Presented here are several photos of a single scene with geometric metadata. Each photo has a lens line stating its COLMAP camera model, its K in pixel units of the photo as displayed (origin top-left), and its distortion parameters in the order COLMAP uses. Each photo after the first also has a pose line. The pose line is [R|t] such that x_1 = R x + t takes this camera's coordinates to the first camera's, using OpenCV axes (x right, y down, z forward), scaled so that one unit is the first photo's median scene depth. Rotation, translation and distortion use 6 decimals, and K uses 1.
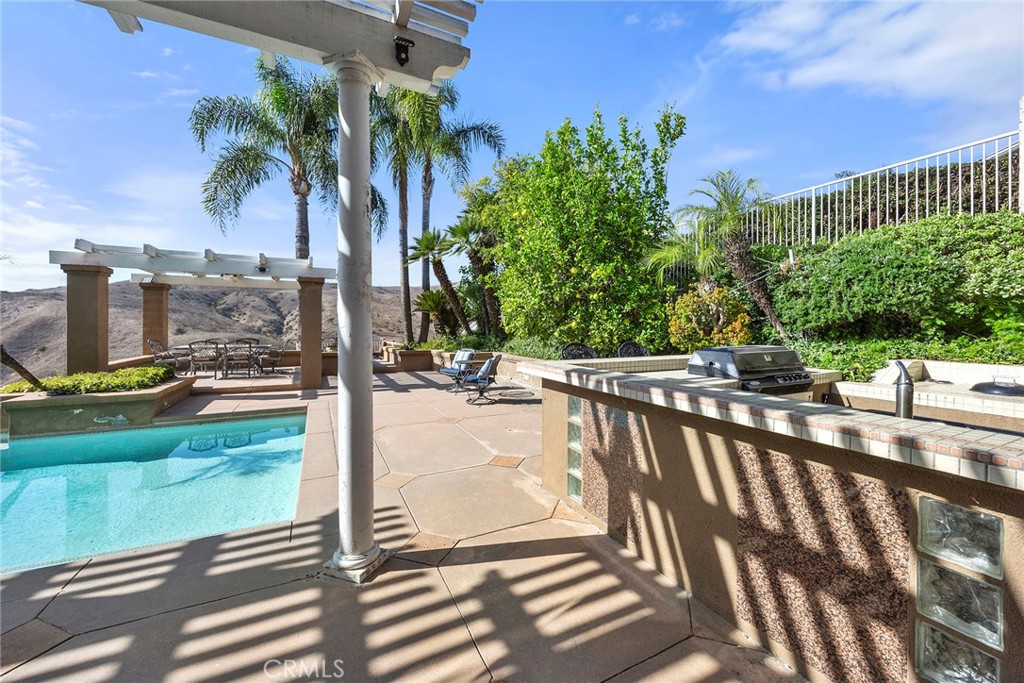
lens RADIAL K [[395.1, 0, 512.1], [0, 395.1, 326.8], [0, 0, 1]] dist [-0.000785, -0.000148]
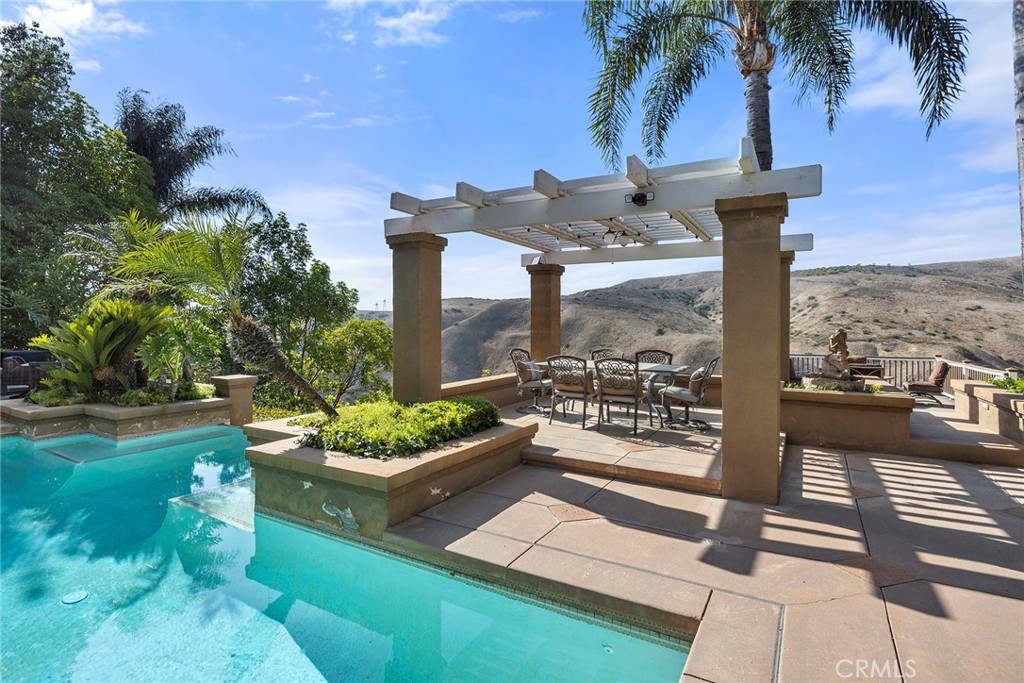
lens RADIAL K [[509.8, 0, 512.4], [0, 509.8, 326.9], [0, 0, 1]] dist [-0.010419, 0.001190]
pose [[0.551902, 0.002486, -0.833905, -0.232817], [-0.003903, 0.999992, 0.000398, -0.003692], [0.833900, 0.003035, 0.551907, 0.549784]]
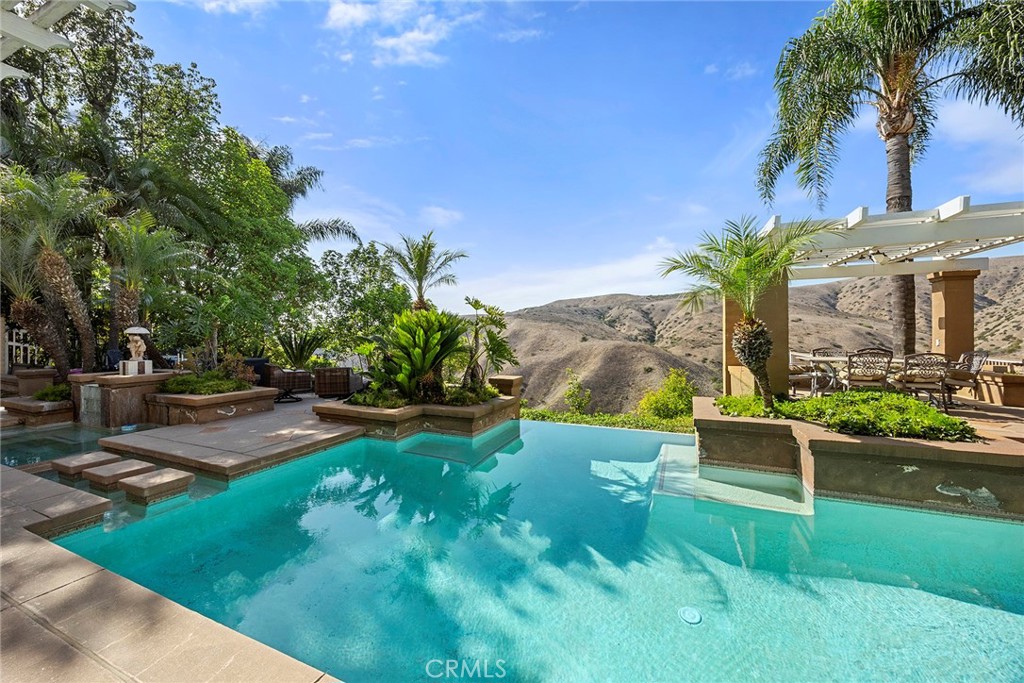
lens RADIAL K [[390.9, 0, 512.2], [0, 390.9, 334.6], [0, 0, 1]] dist [-0.002361, -0.000489]
pose [[0.645673, -0.006591, -0.763586, -0.672983], [0.005609, 0.999977, -0.003889, 0.005403], [0.763593, -0.001772, 0.645695, 0.100095]]
